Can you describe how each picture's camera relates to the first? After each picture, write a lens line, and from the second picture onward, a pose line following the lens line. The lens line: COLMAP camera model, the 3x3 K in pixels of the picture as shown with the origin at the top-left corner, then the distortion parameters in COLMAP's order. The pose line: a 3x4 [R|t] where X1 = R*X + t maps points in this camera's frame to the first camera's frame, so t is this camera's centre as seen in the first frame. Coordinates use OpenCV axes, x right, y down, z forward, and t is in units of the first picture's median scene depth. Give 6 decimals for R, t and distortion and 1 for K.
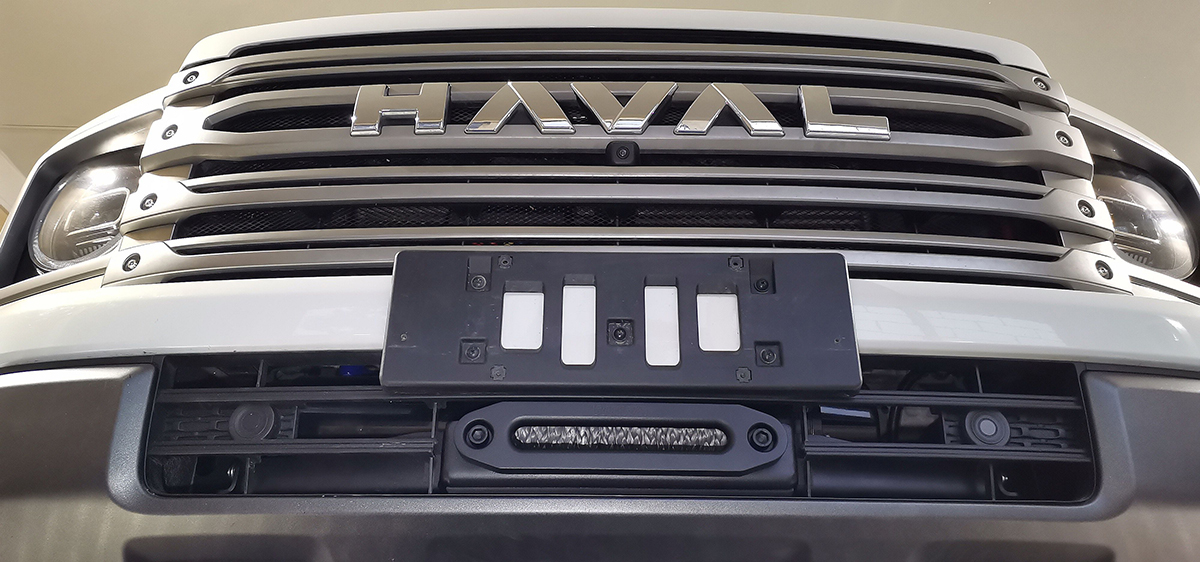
lens RADIAL K [[896.8, 0, 593.1], [0, 896.8, 280.6], [0, 0, 1]] dist [0.008577, -0.029545]
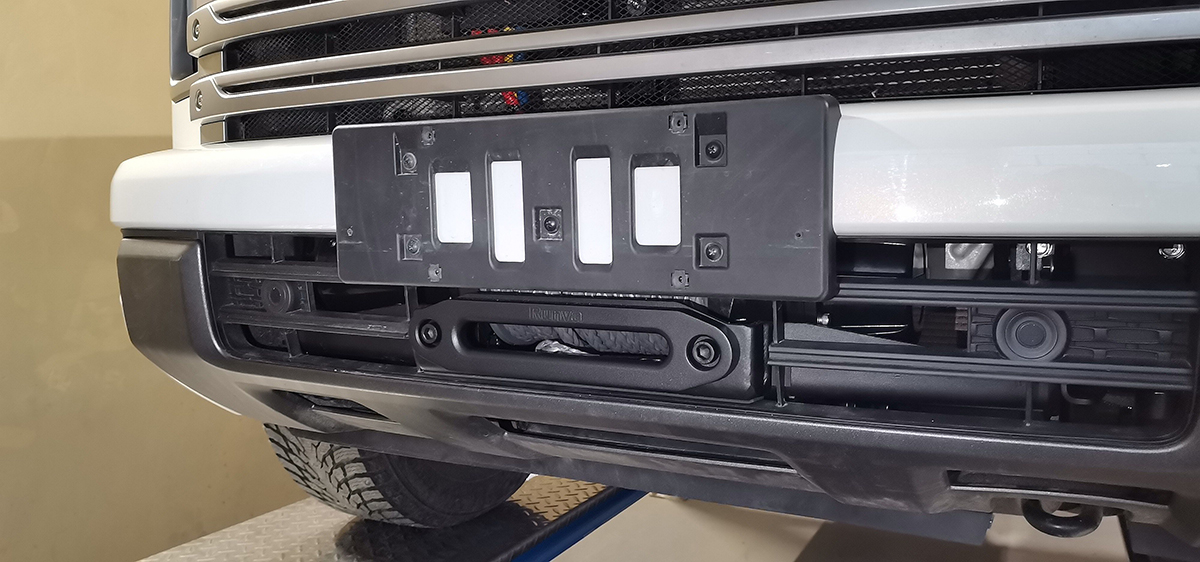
lens RADIAL K [[896.8, 0, 600.6], [0, 896.8, 285.2], [0, 0, 1]] dist [0.008577, -0.029545]
pose [[0.892976, 0.021576, -0.449587, 0.448865], [0.223520, 0.845727, 0.484546, -0.286486], [0.390682, -0.533180, 0.750391, 0.350257]]
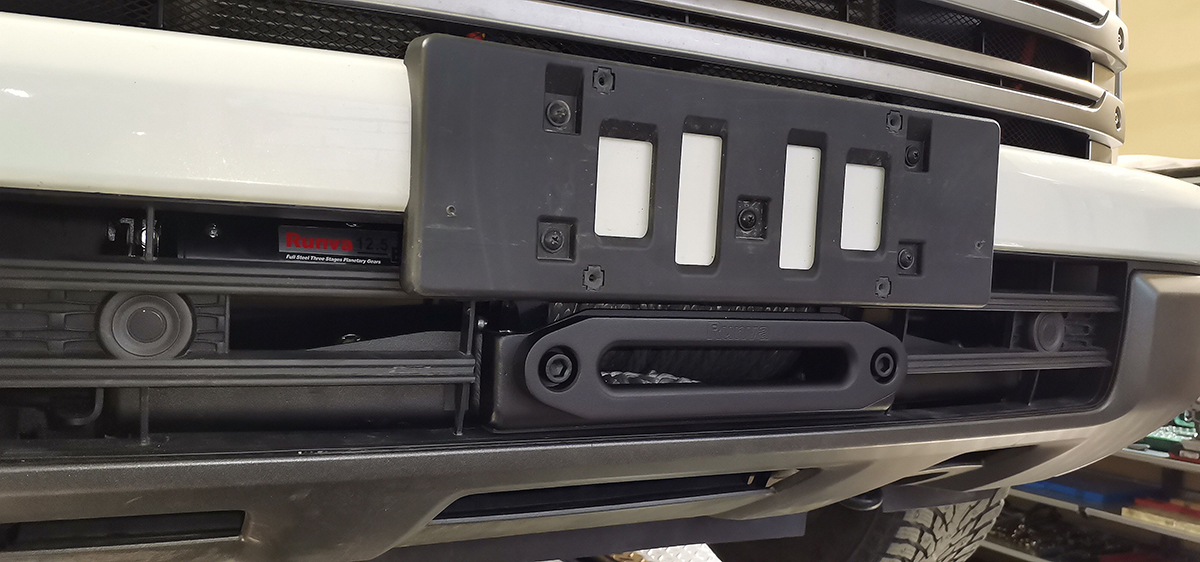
lens RADIAL K [[896.8, 0, 595.8], [0, 896.8, 276.9], [0, 0, 1]] dist [0.008577, -0.029545]
pose [[0.898542, 0.020992, 0.438386, -0.371475], [-0.232475, 0.869985, 0.434835, -0.171520], [-0.372261, -0.492631, 0.786598, 0.475362]]
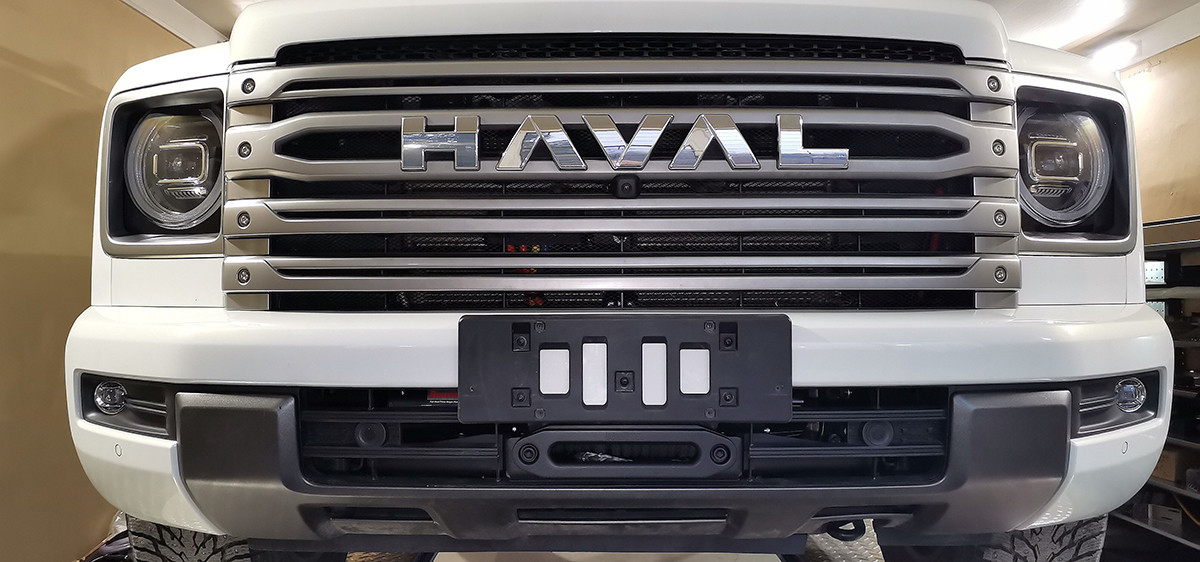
lens RADIAL K [[896.8, 0, 596.9], [0, 896.8, 278.3], [0, 0, 1]] dist [0.008577, -0.029545]
pose [[0.999895, -0.012758, -0.006854, -0.001205], [0.014474, 0.896862, 0.442074, -0.700309], [0.000507, -0.442127, 0.896952, -0.188560]]
